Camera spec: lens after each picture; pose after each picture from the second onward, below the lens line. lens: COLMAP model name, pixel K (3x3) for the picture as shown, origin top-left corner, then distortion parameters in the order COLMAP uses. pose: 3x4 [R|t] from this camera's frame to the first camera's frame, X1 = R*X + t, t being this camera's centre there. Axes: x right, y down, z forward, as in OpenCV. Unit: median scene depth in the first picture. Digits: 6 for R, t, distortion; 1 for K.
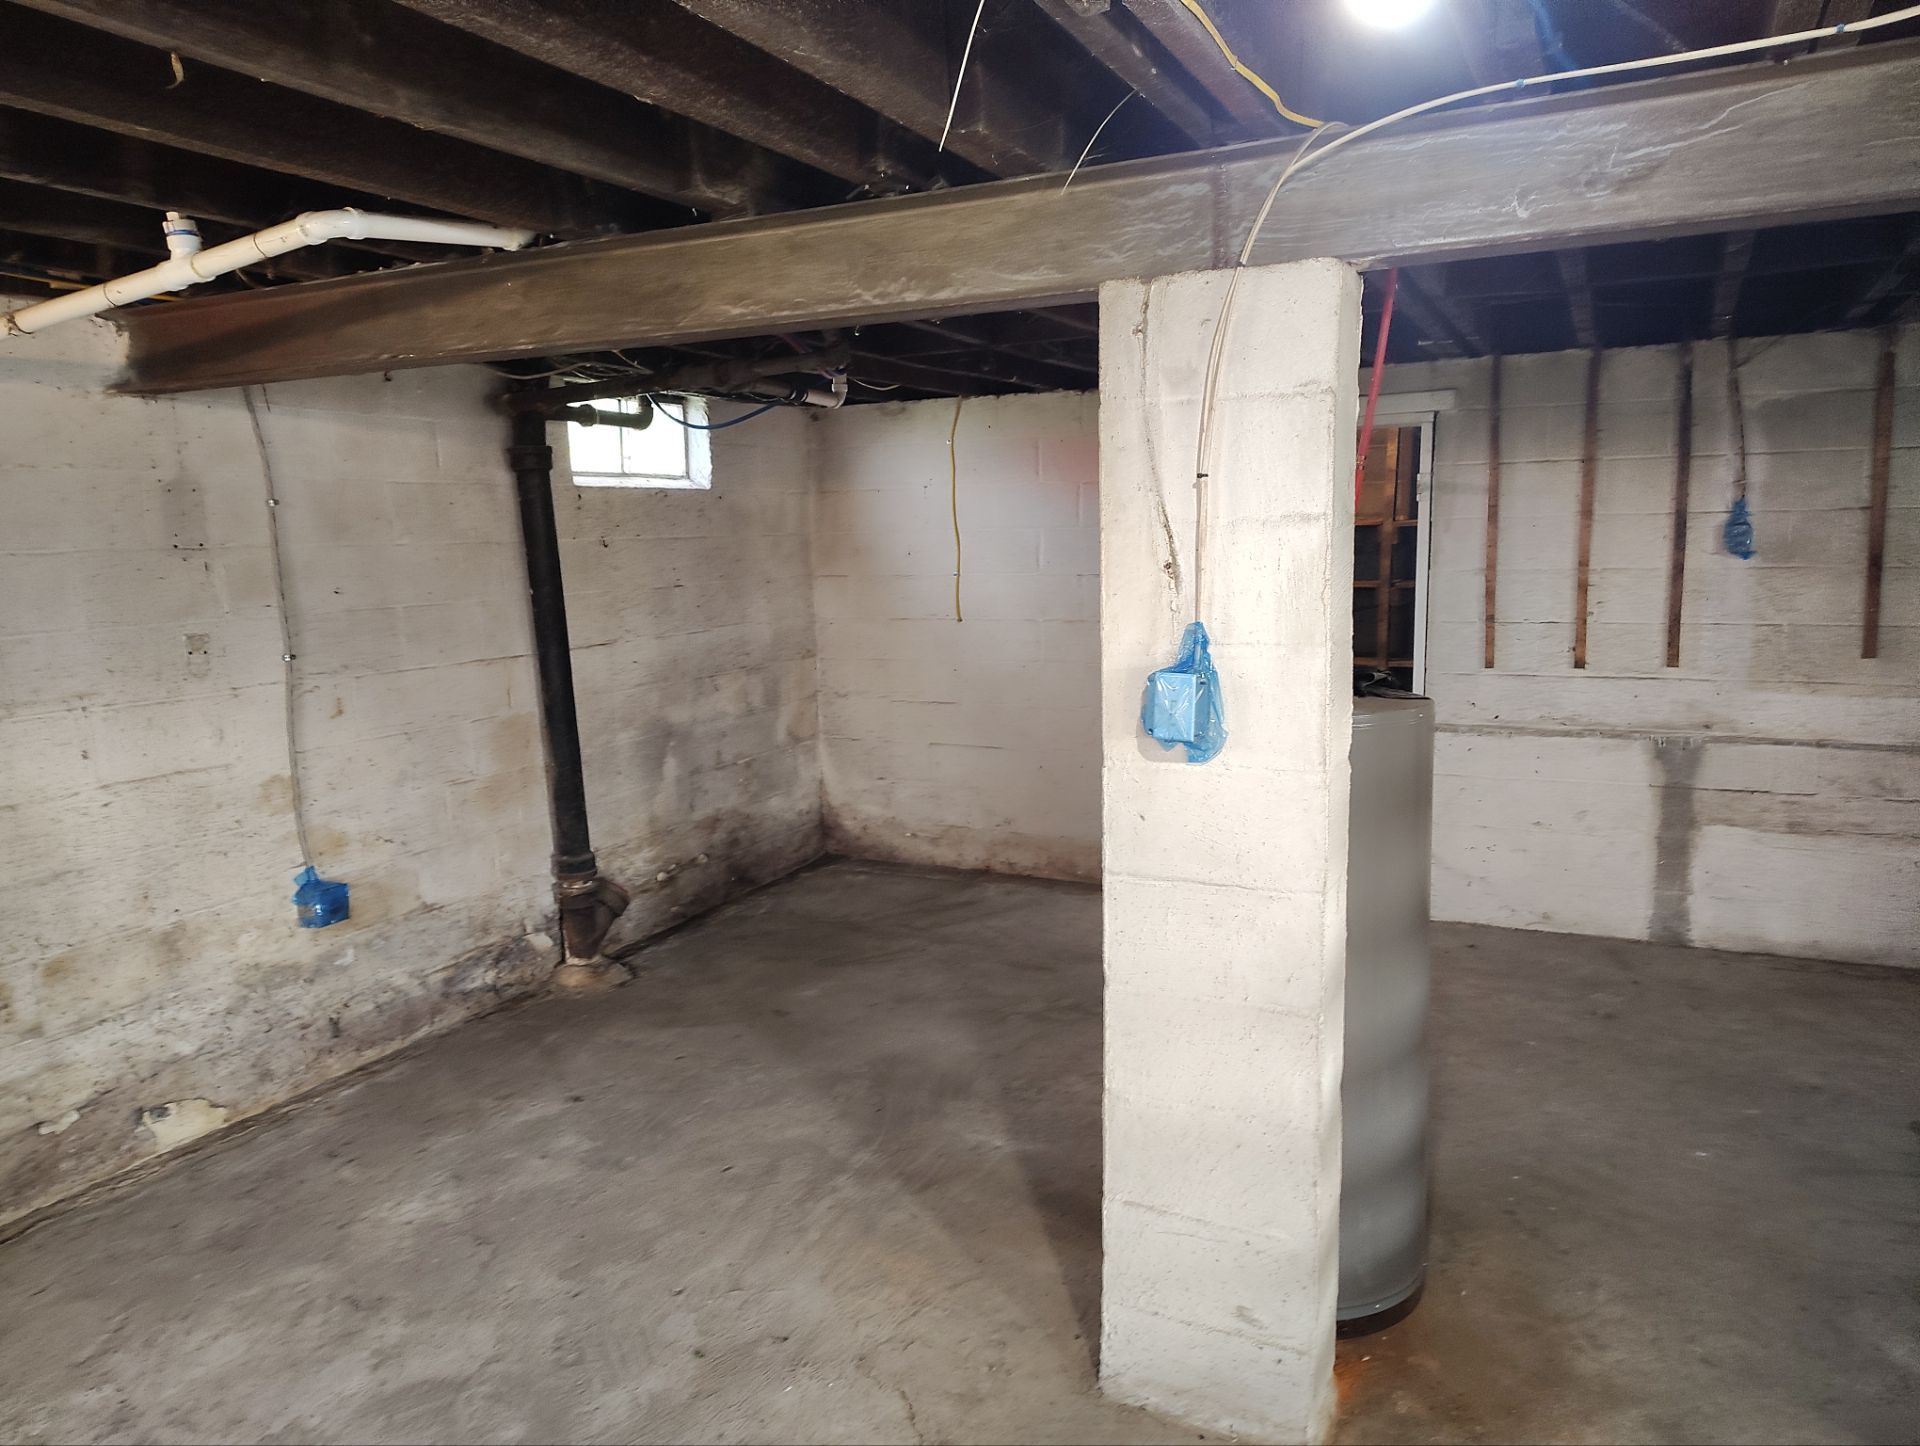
lens RADIAL K [[1312.5, 0, 965.6], [0, 1312.5, 735.2], [0, 0, 1]] dist [0.033225, -0.028894]
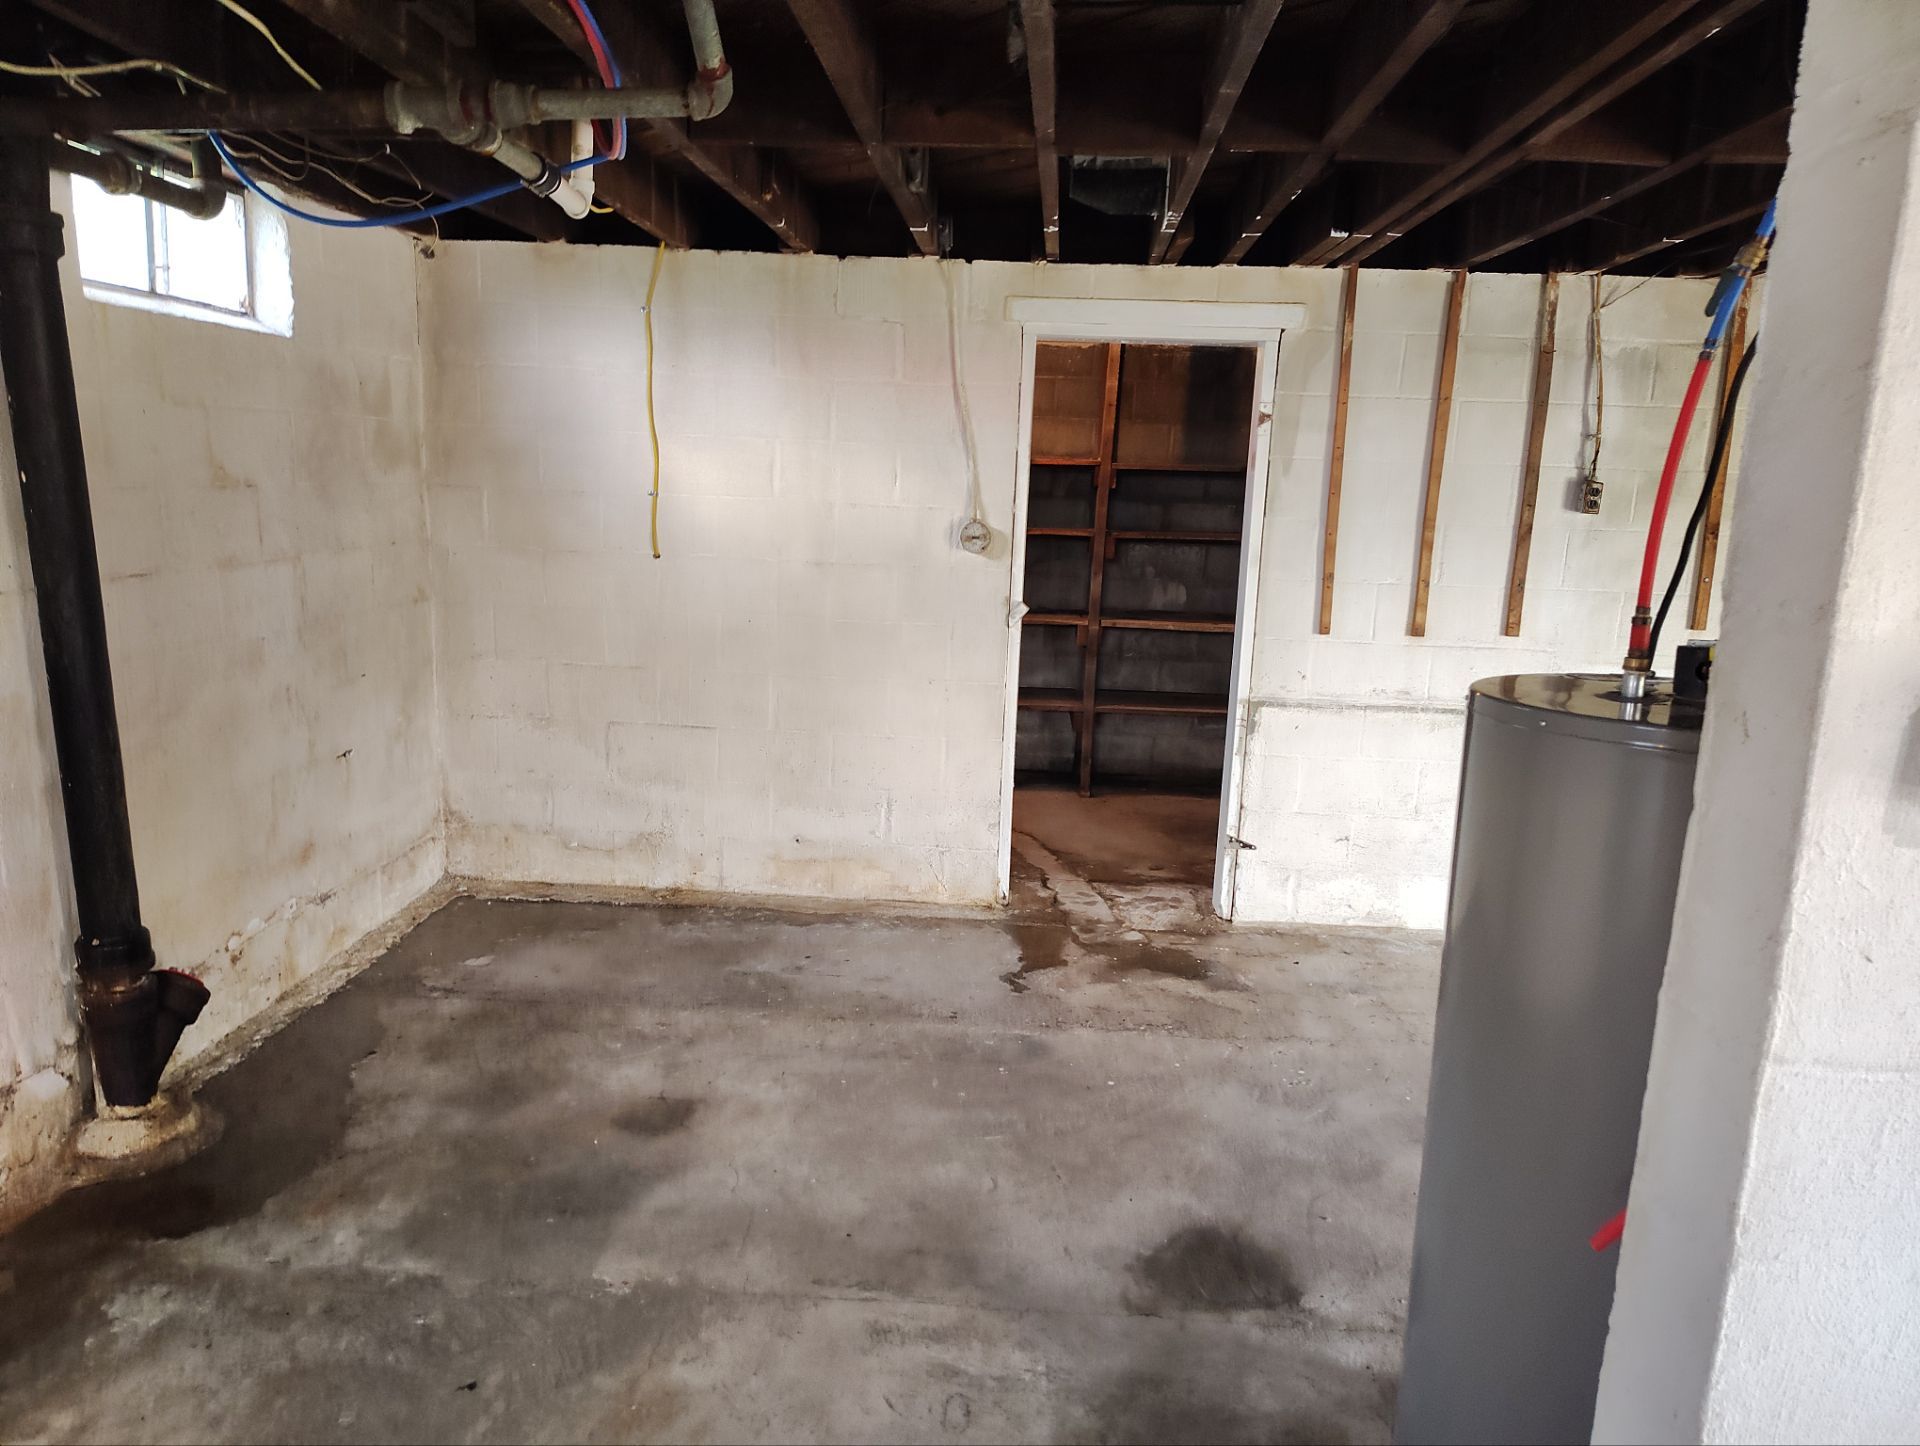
lens RADIAL K [[1312.5, 0, 944.4], [0, 1312.5, 745.3], [0, 0, 1]] dist [0.033225, -0.028894]
pose [[0.917988, -0.021521, 0.396024, -0.197910], [0.002361, 0.998806, 0.048804, -0.022686], [-0.396601, -0.043867, 0.916942, 0.331132]]
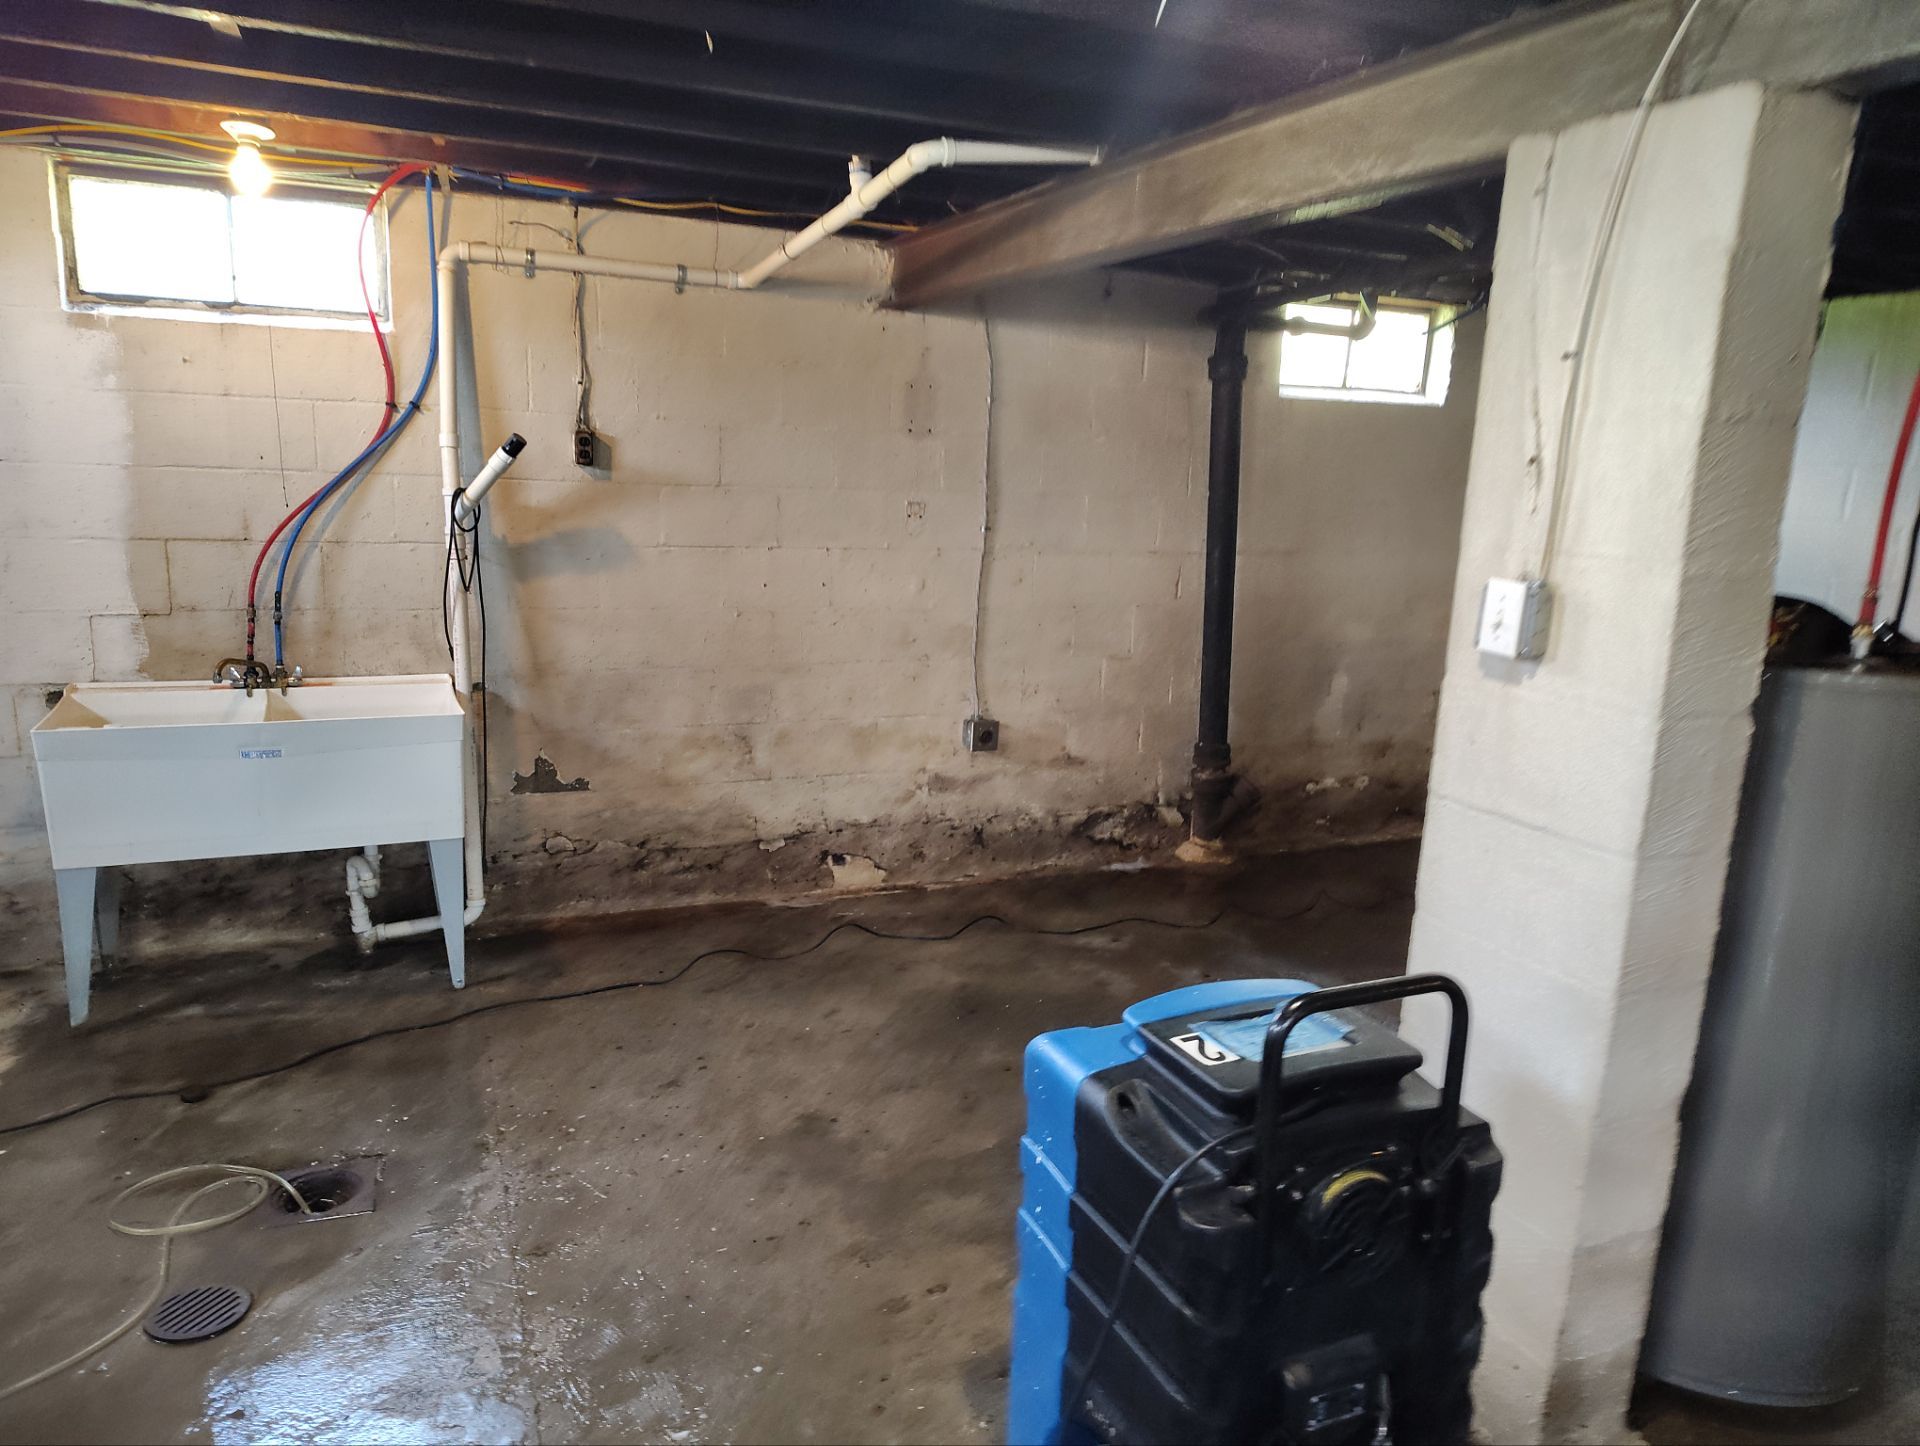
lens RADIAL K [[1312.5, 0, 955.7], [0, 1312.5, 751.0], [0, 0, 1]] dist [0.033225, -0.028894]
pose [[0.771184, 0.187908, -0.608248, 0.208388], [-0.153350, 0.982143, 0.108988, 0.012632], [0.617867, 0.009225, 0.786229, 0.026813]]
